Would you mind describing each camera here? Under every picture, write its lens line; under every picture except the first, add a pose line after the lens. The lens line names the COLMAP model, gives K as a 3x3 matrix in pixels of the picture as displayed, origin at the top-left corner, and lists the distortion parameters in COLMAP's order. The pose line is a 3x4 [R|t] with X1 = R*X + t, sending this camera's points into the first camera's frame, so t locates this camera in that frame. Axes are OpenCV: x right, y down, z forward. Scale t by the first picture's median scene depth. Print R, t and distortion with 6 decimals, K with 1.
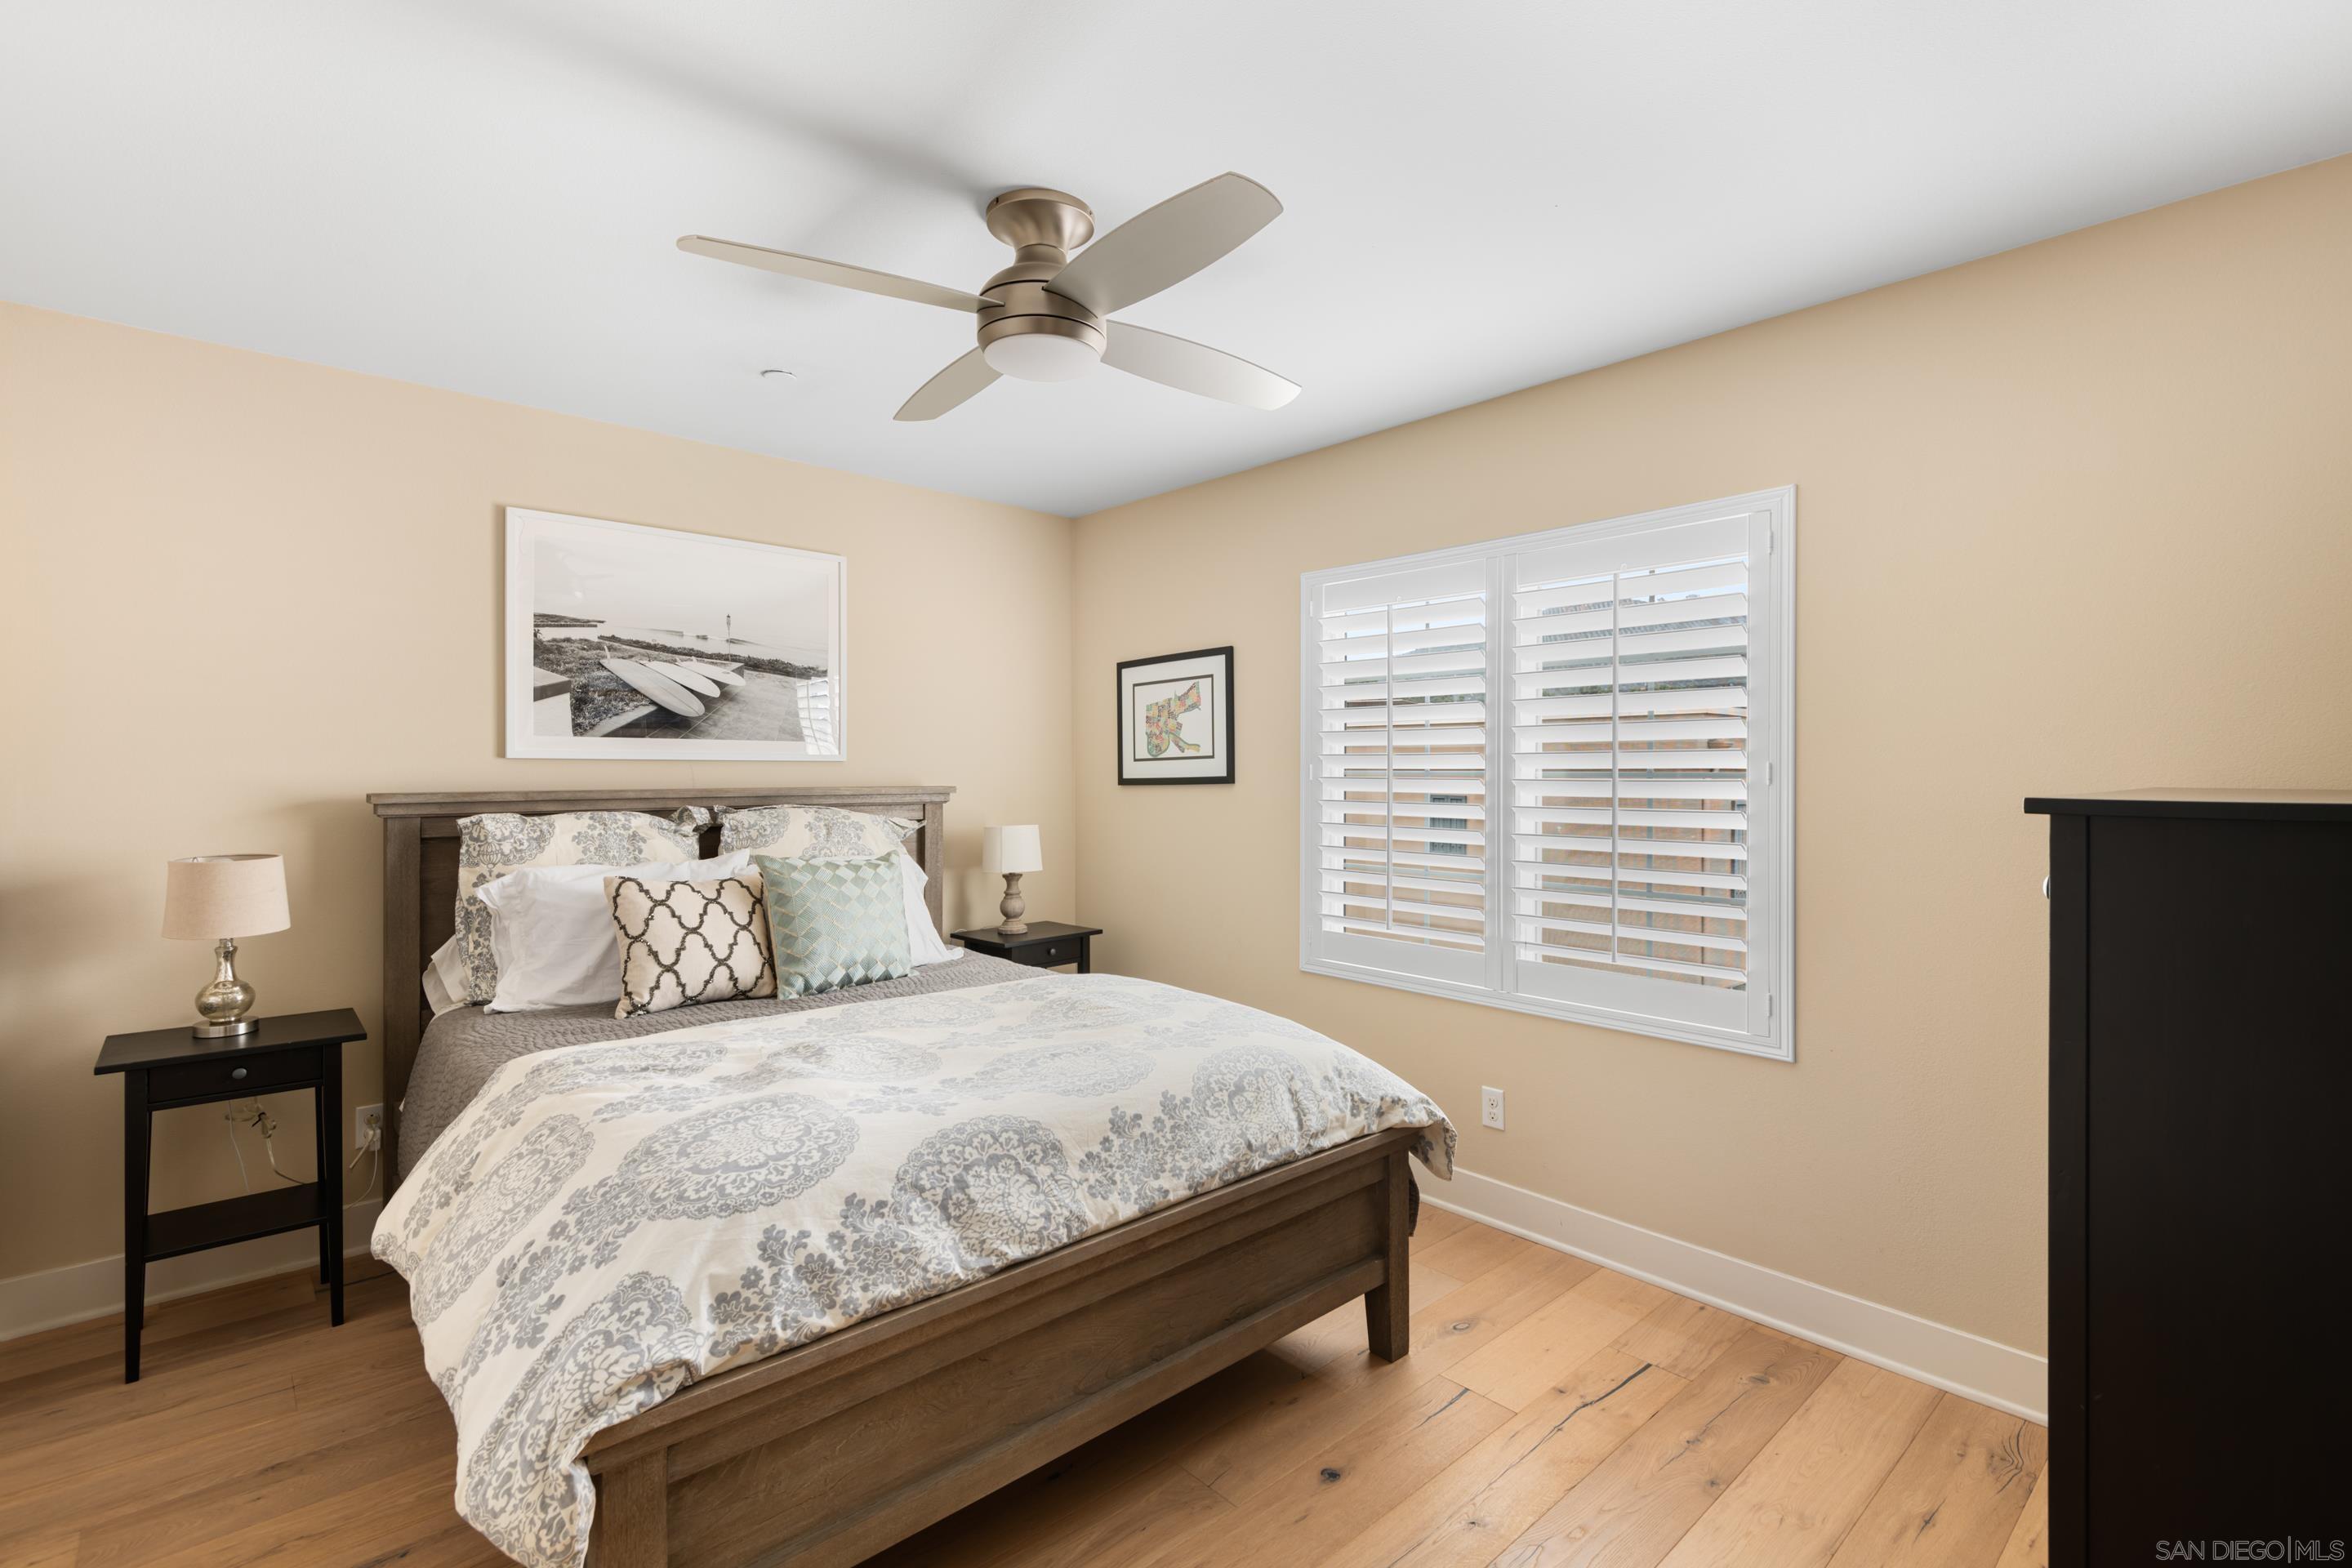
lens RADIAL K [[1057.5, 0, 1177.0], [0, 1057.5, 769.0], [0, 0, 1]] dist [0.042389, -0.025797]
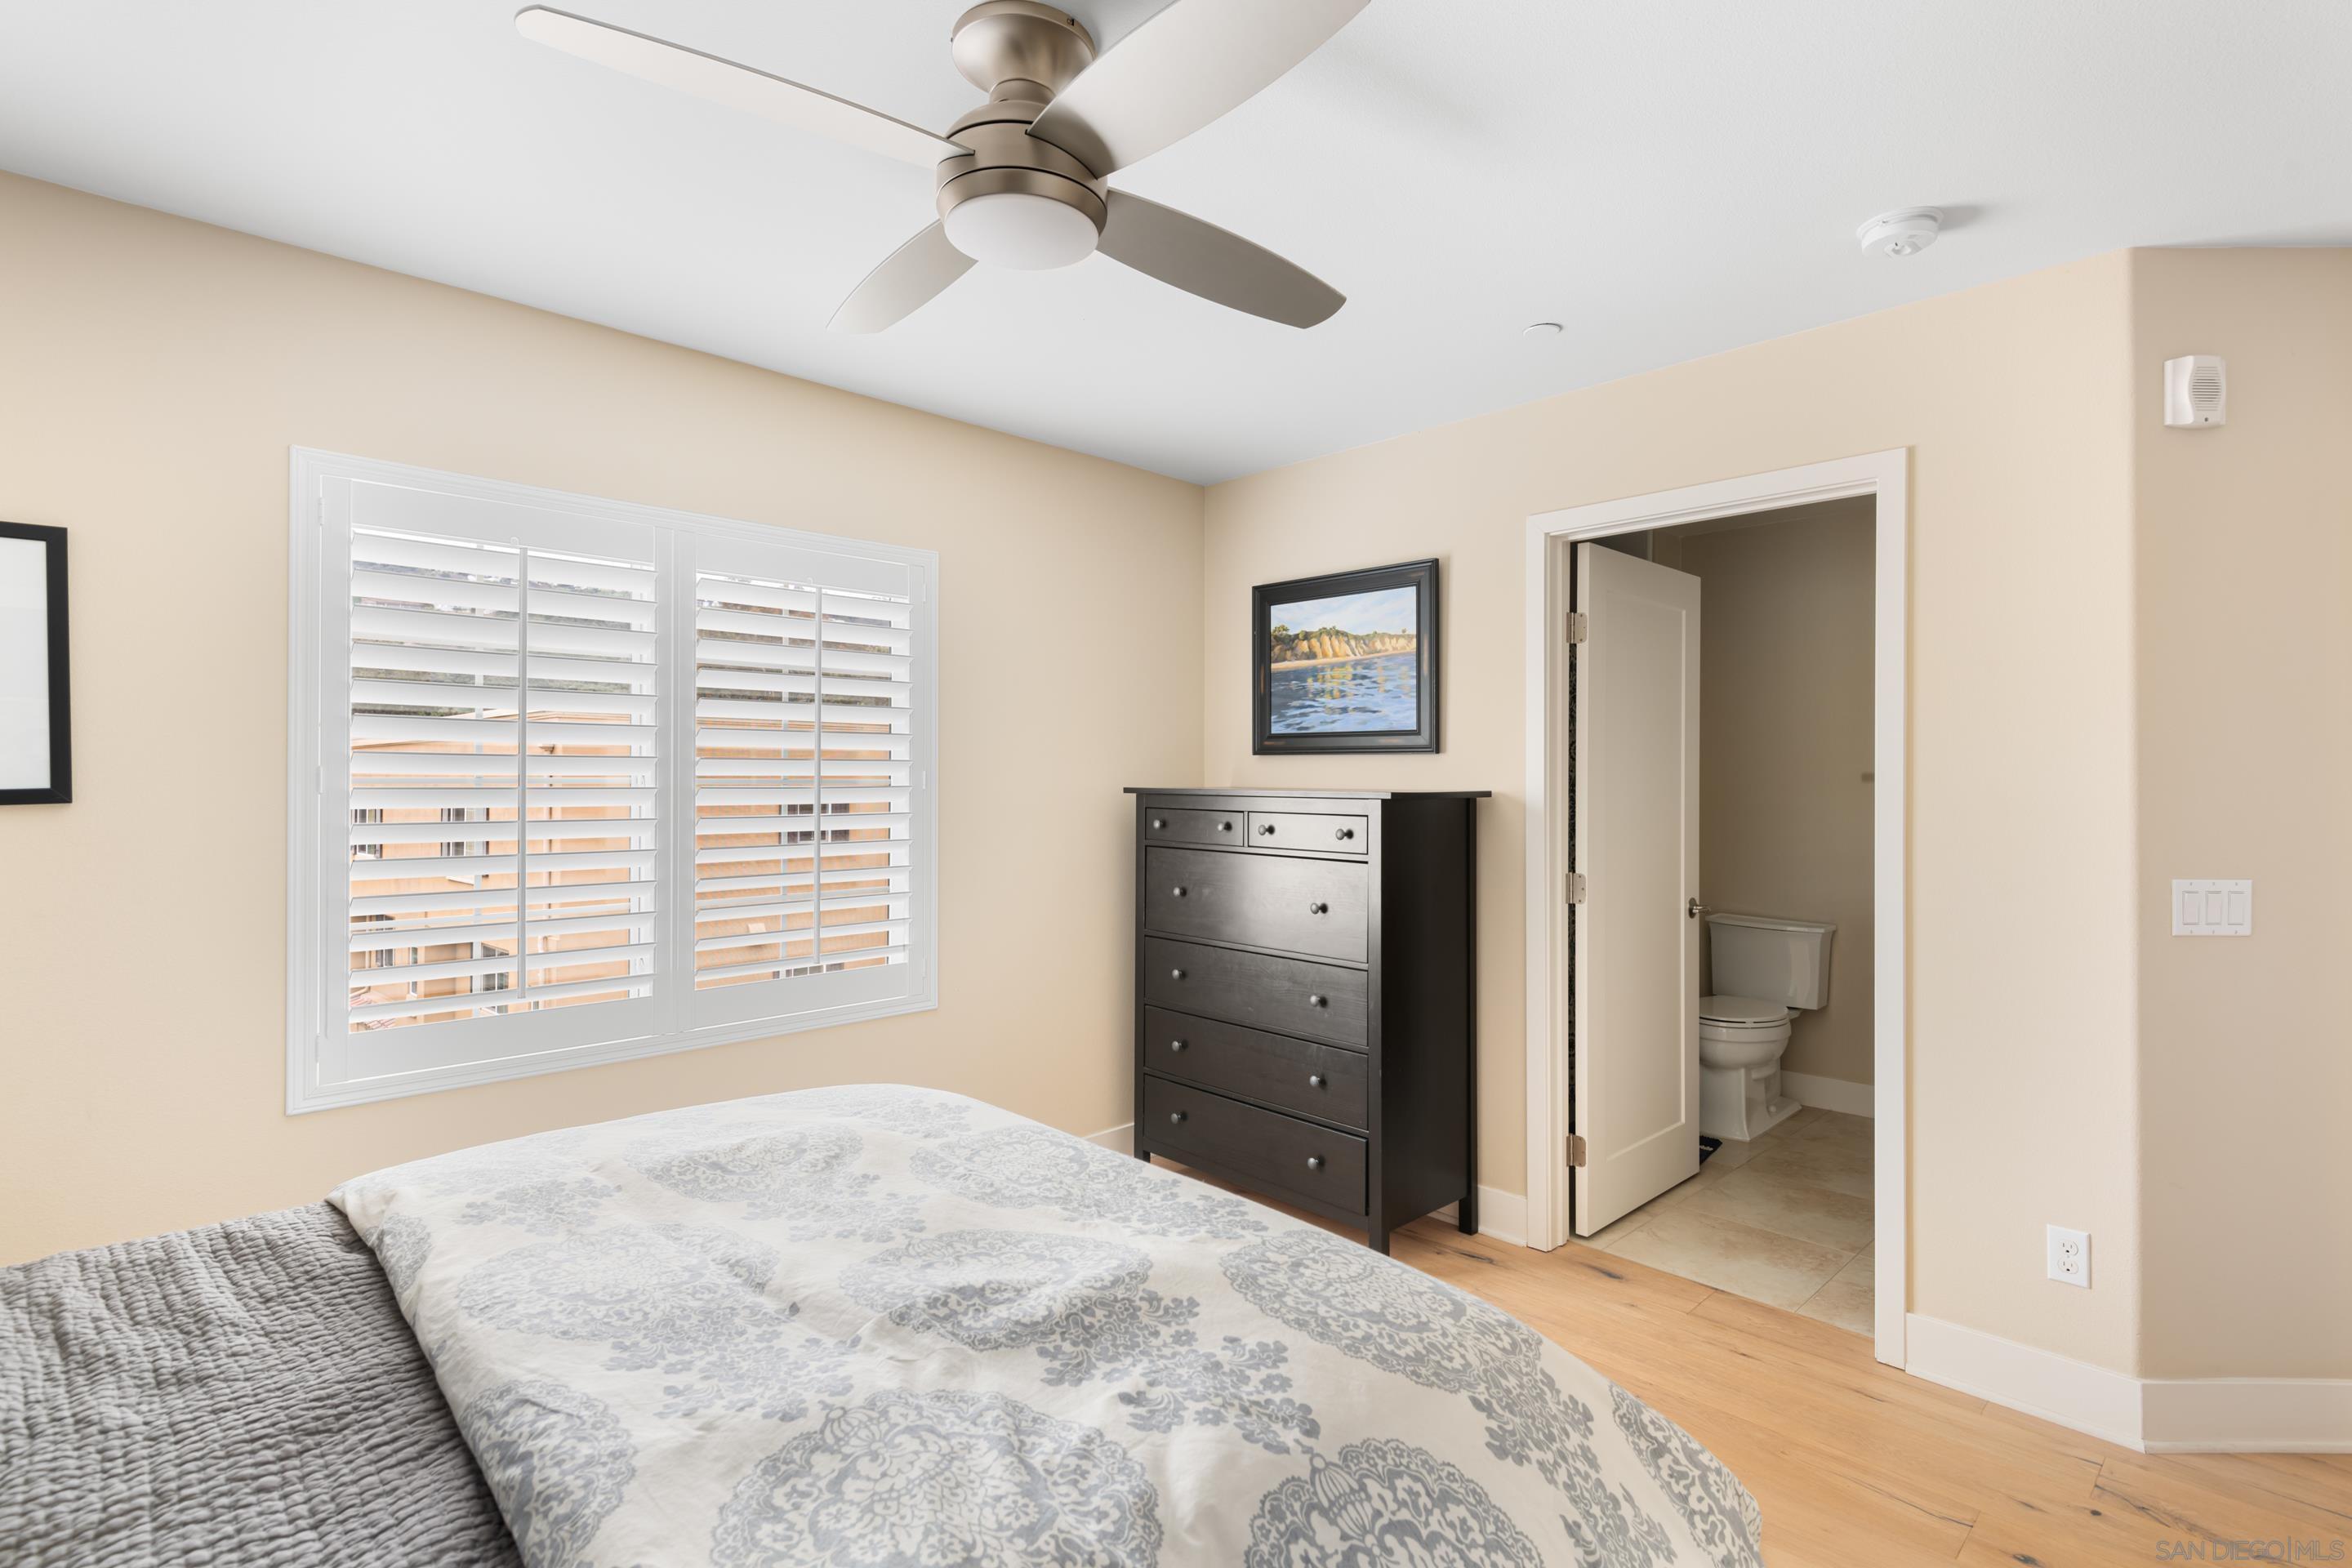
lens RADIAL K [[1114.4, 0, 1187.7], [0, 1114.4, 775.2], [0, 0, 1]] dist [0.030470, -0.021206]
pose [[-0.017751, 0.000583, 0.999842, -0.917526], [-0.004072, 0.999991, -0.000655, -0.001978], [-0.999834, -0.004083, -0.017749, 0.894512]]
